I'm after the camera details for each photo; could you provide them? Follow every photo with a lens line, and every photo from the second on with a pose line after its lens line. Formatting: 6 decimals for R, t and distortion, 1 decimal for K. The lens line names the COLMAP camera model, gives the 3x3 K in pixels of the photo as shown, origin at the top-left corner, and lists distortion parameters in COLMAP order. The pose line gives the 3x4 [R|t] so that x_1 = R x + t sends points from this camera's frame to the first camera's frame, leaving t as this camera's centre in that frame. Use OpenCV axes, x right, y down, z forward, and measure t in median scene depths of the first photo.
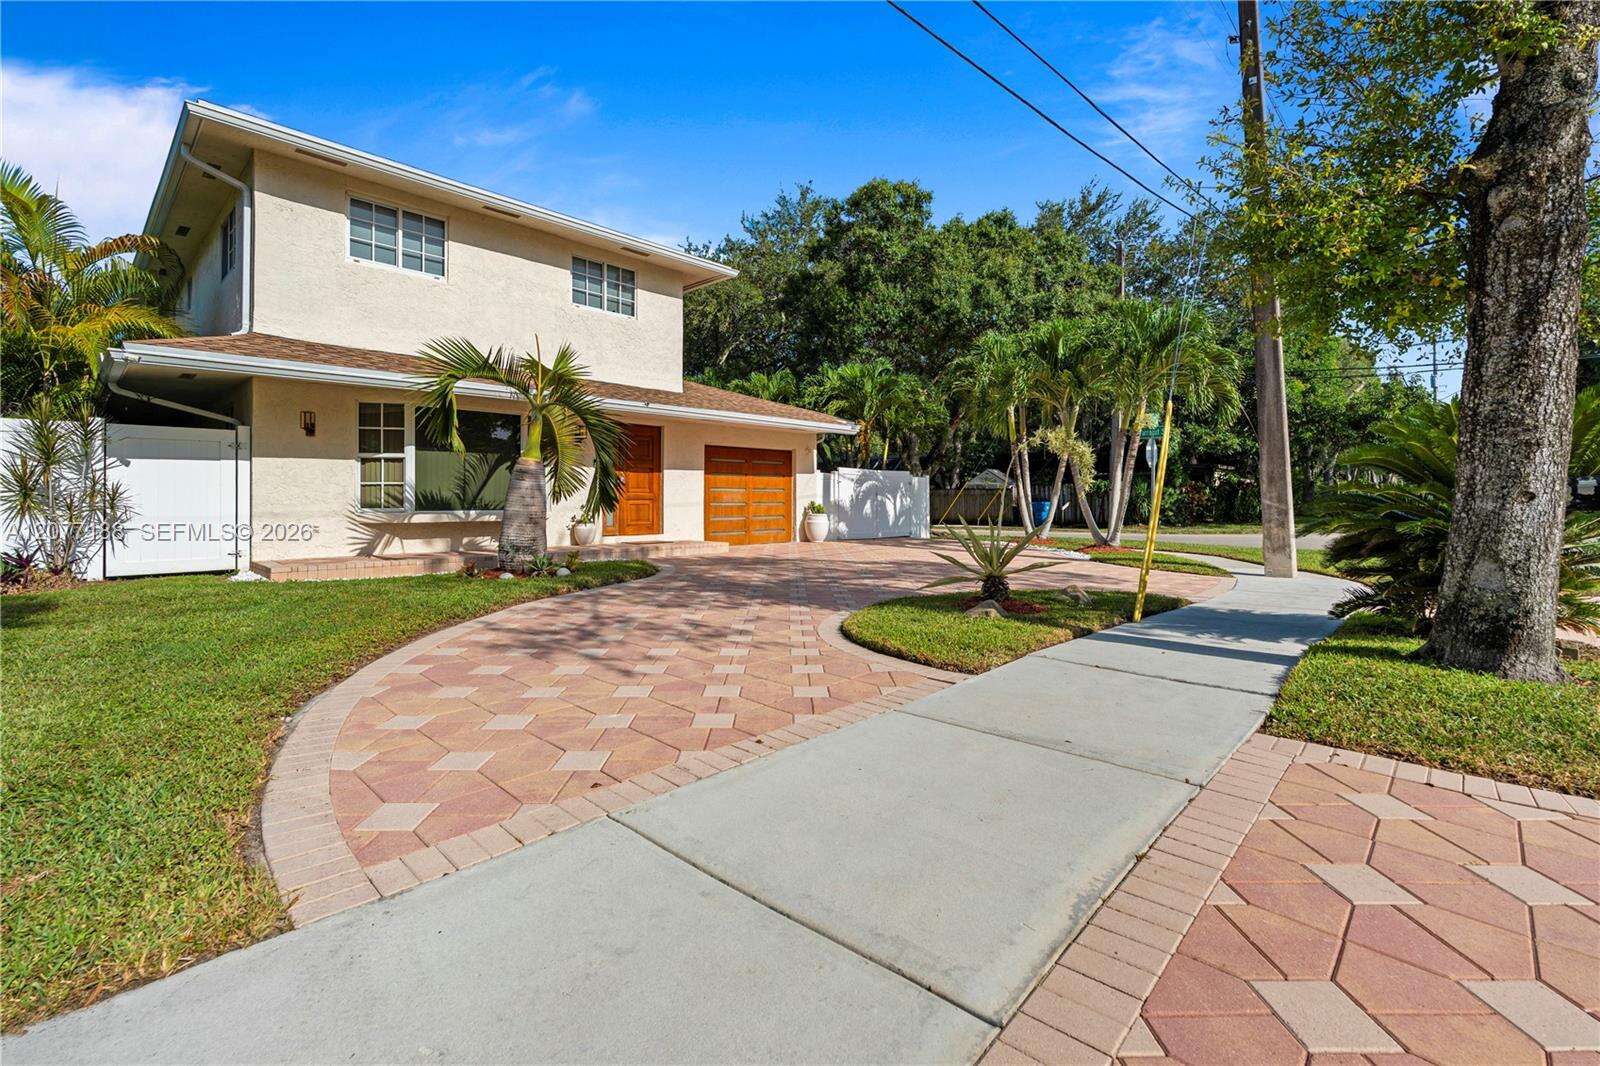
lens RADIAL K [[696.7, 0, 815.9], [0, 696.7, 499.5], [0, 0, 1]] dist [-0.010637, -0.001475]
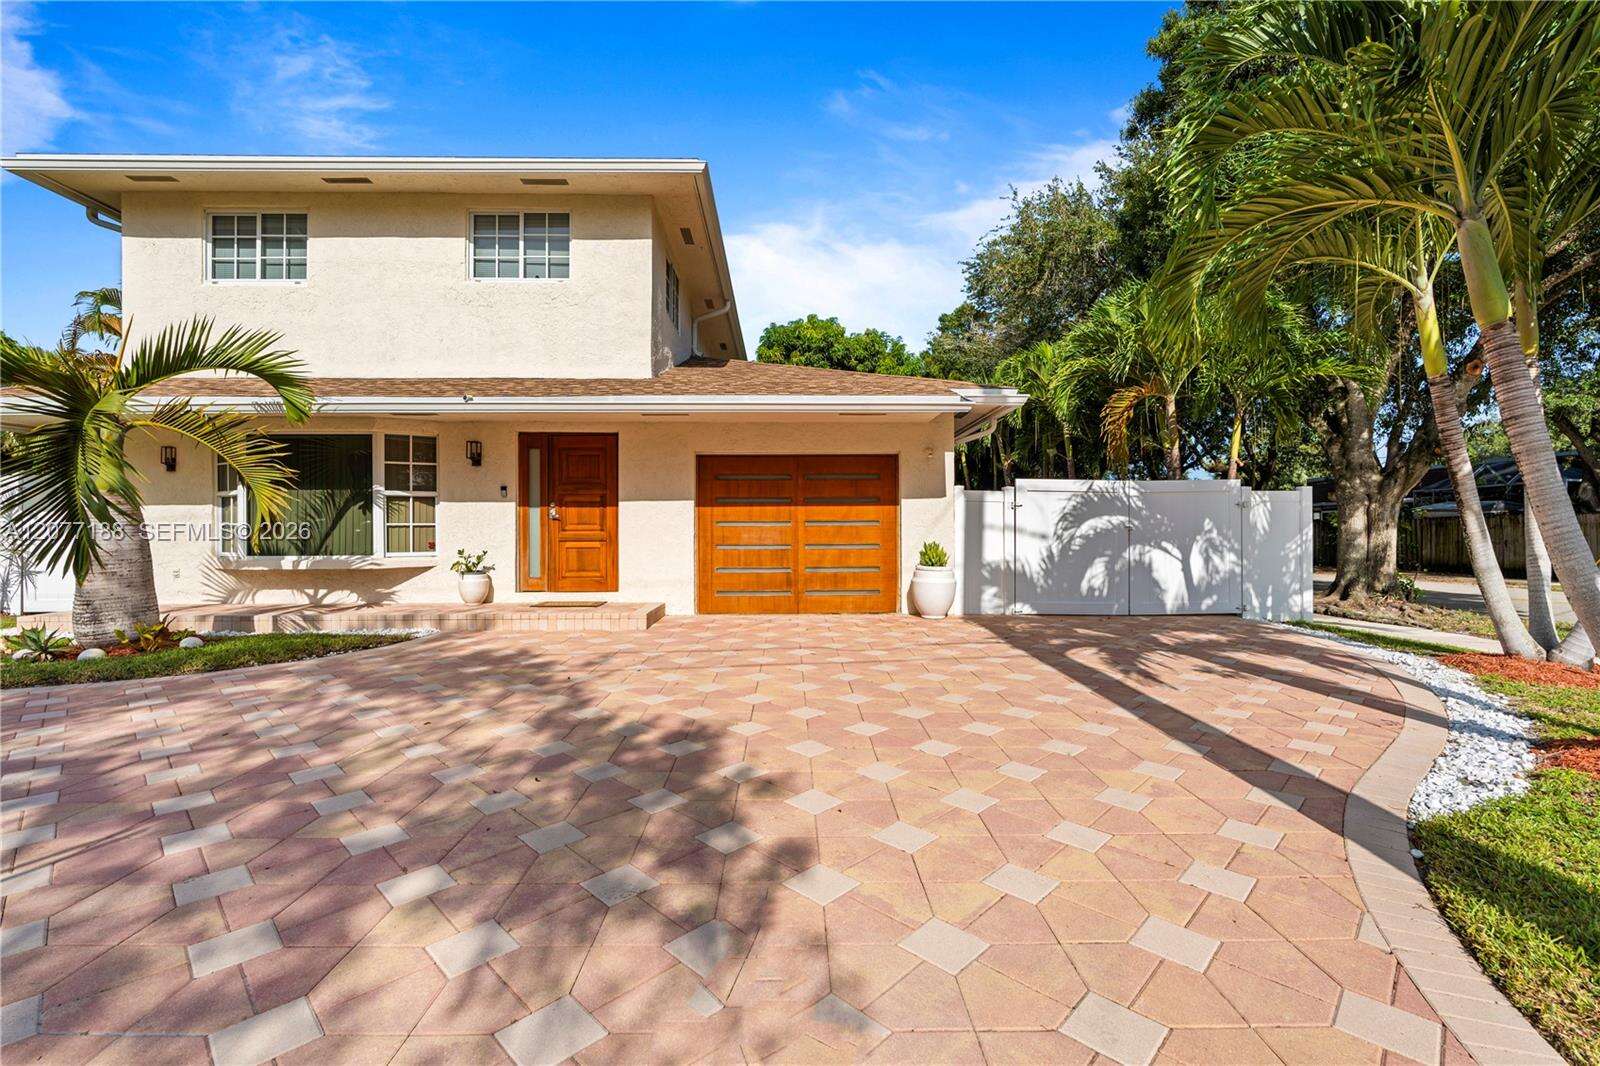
lens RADIAL K [[696.7, 0, 800.3], [0, 696.7, 529.6], [0, 0, 1]] dist [-0.010637, -0.001475]
pose [[0.698734, -0.004779, -0.715366, 0.393856], [0.002060, 0.999987, -0.004669, -0.007797], [0.715379, 0.001789, 0.698735, 0.678241]]
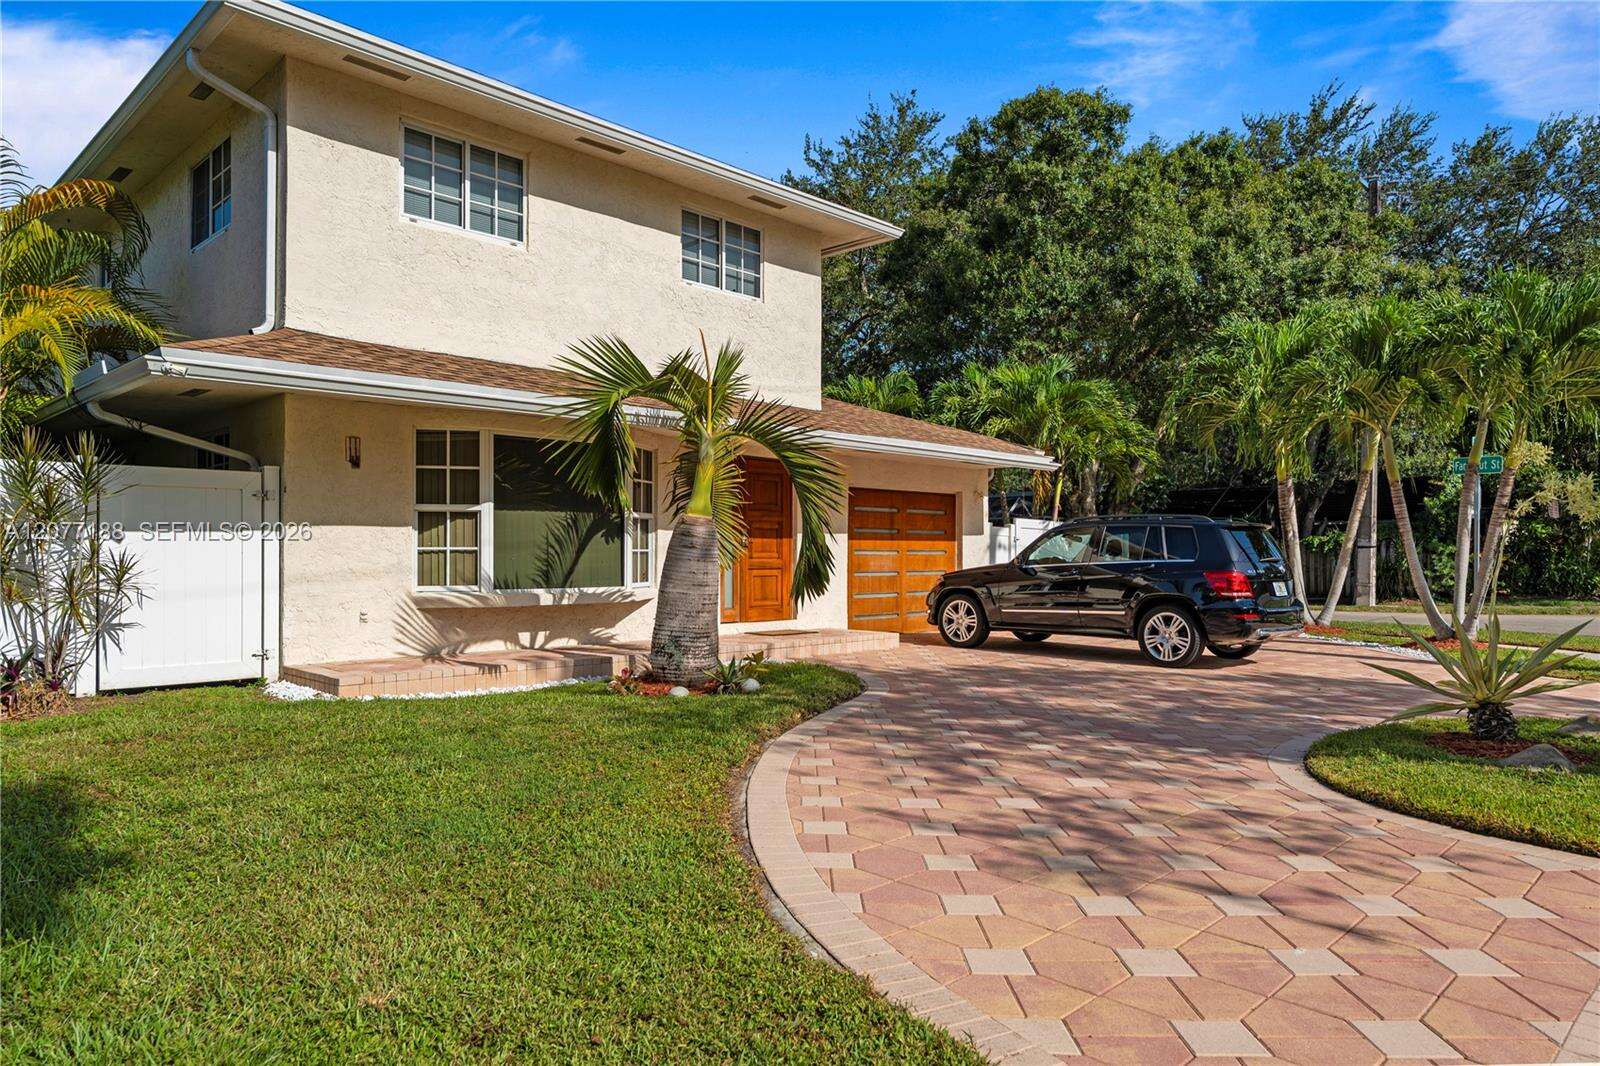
lens RADIAL K [[1026.4, 0, 813.2], [0, 1026.4, 555.1], [0, 0, 1]] dist [-0.007741, -0.002523]
pose [[0.999708, 0.003186, -0.023942, -0.183742], [-0.003194, 0.999995, -0.000286, -0.013813], [0.023941, 0.000363, 0.999713, 0.006917]]
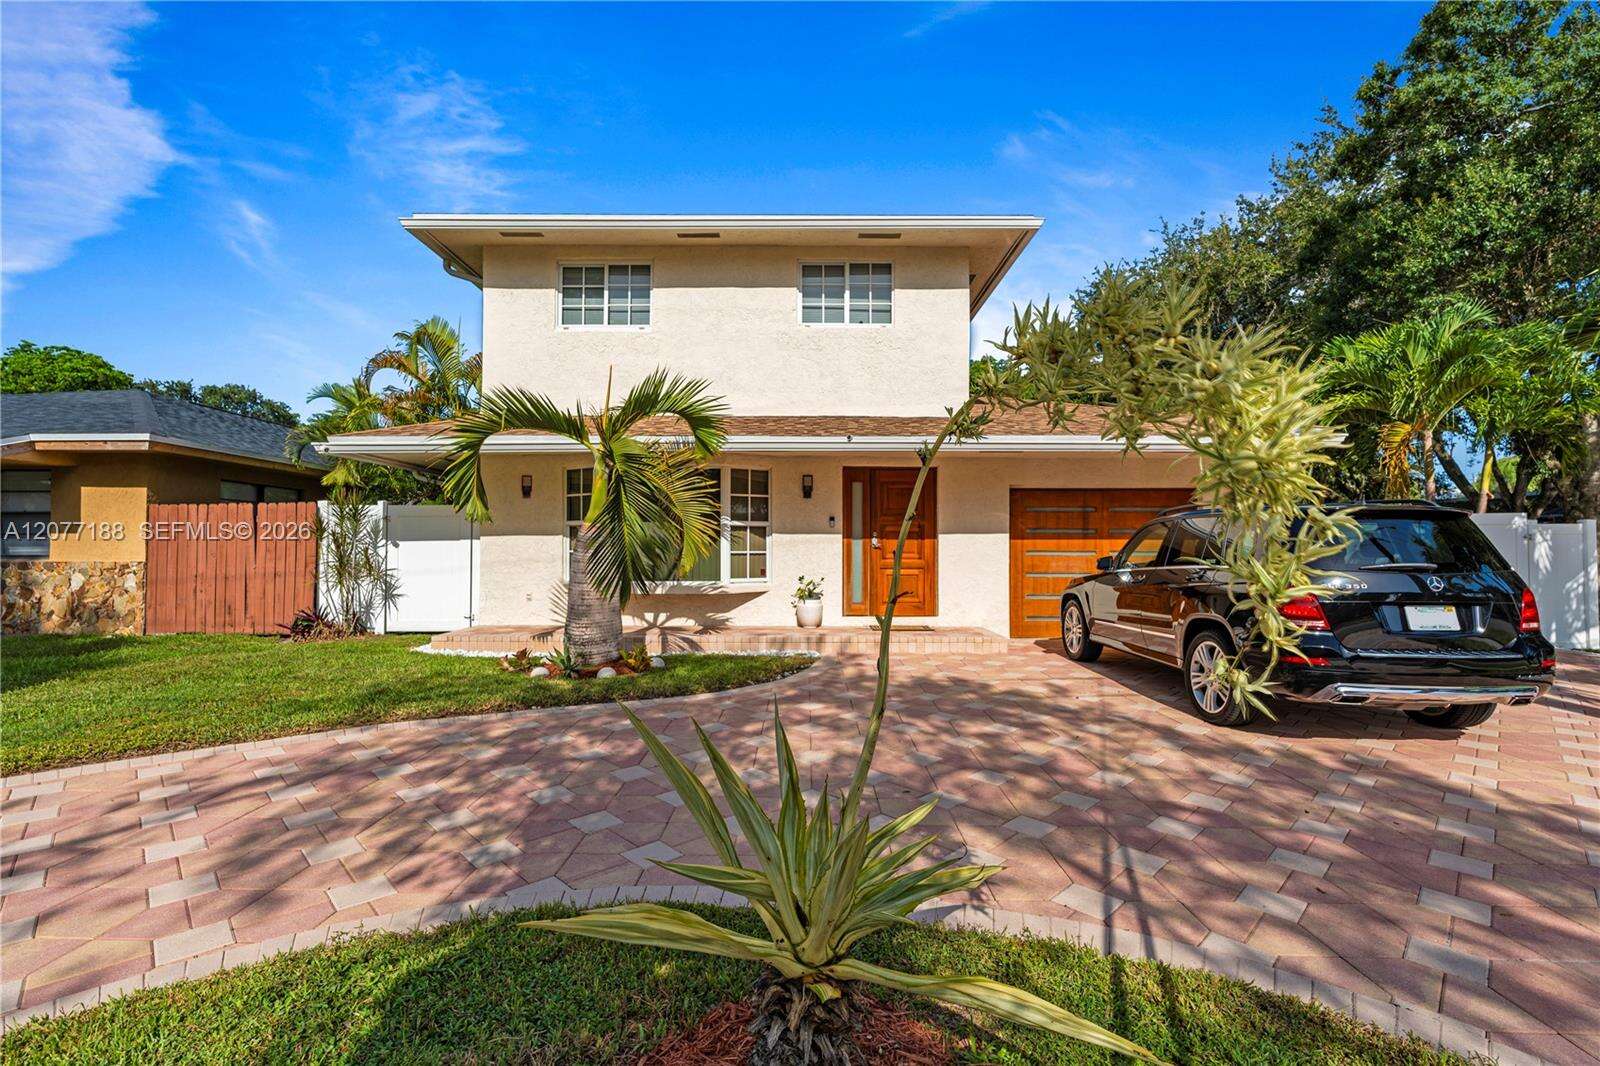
lens RADIAL K [[696.7, 0, 808.9], [0, 696.7, 543.6], [0, 0, 1]] dist [-0.010637, -0.001475]
pose [[0.674055, -0.013620, -0.738556, 0.226391], [-0.001723, 0.999798, -0.020009, -0.011834], [0.738679, 0.014760, 0.673895, 0.434963]]
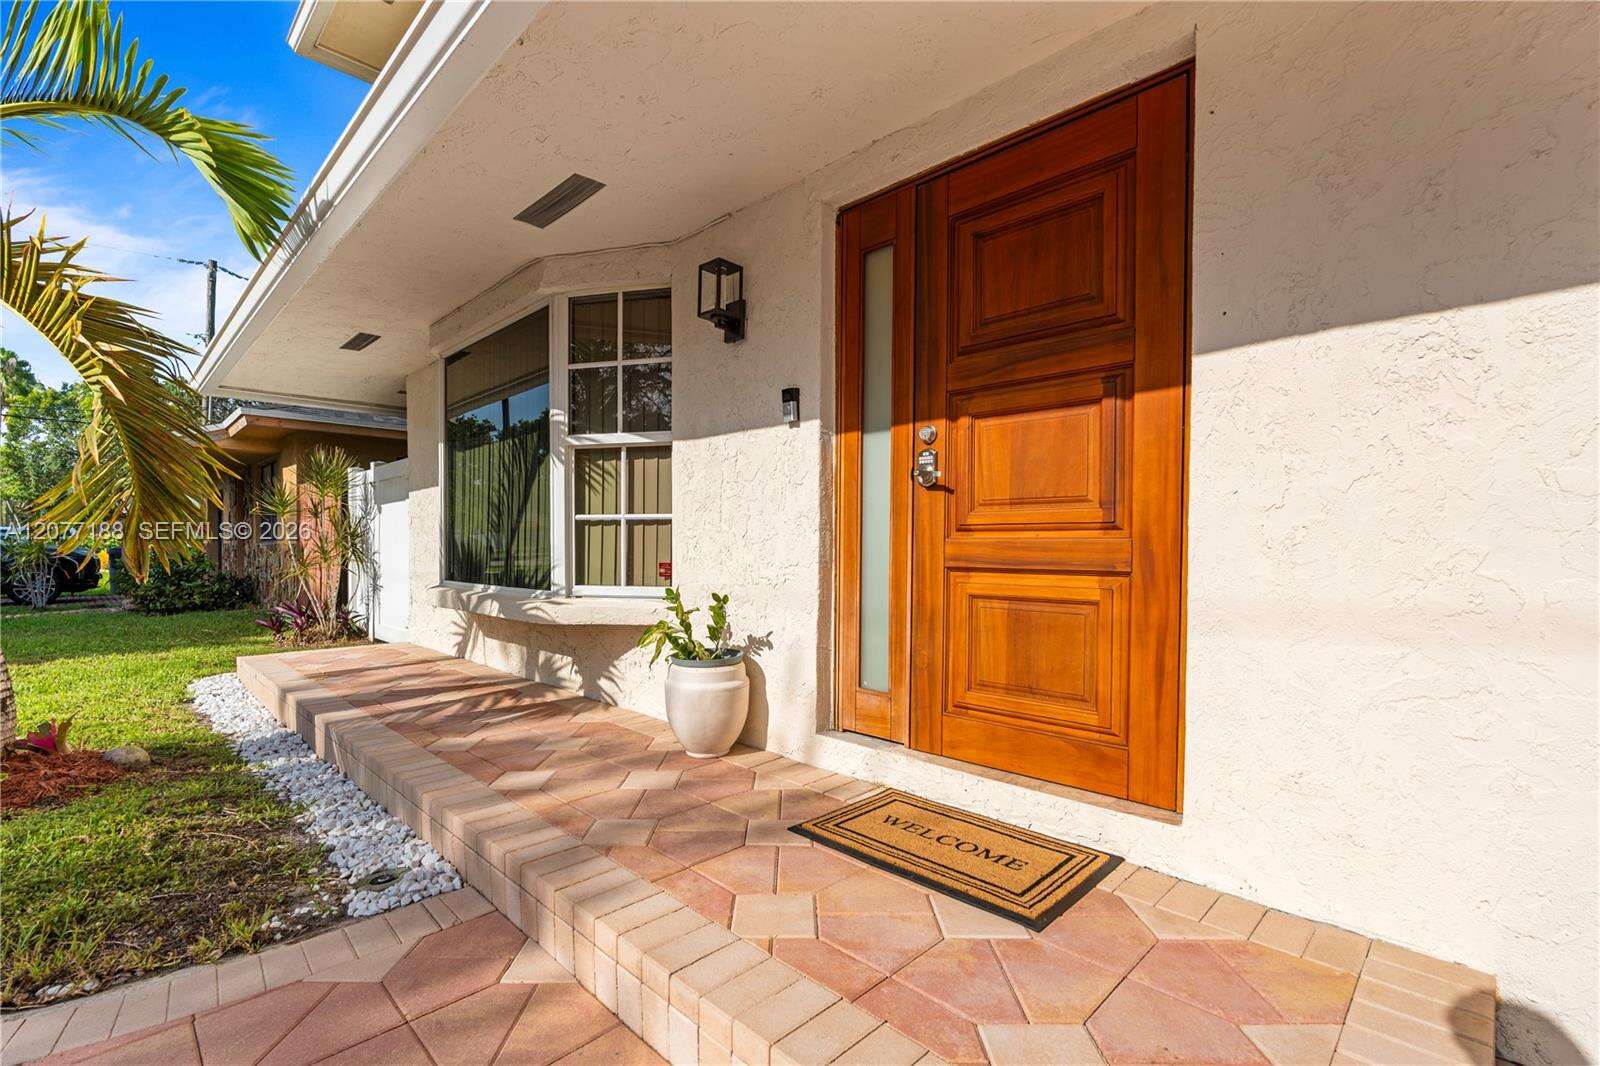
lens RADIAL K [[696.7, 0, 800.5], [0, 696.7, 545.4], [0, 0, 1]] dist [-0.010637, -0.001475]
pose [[-0.027701, -0.000104, -0.999616, -0.084383], [-0.009997, 0.999950, 0.000173, -0.006071], [0.999566, 0.009998, -0.027701, 0.956960]]
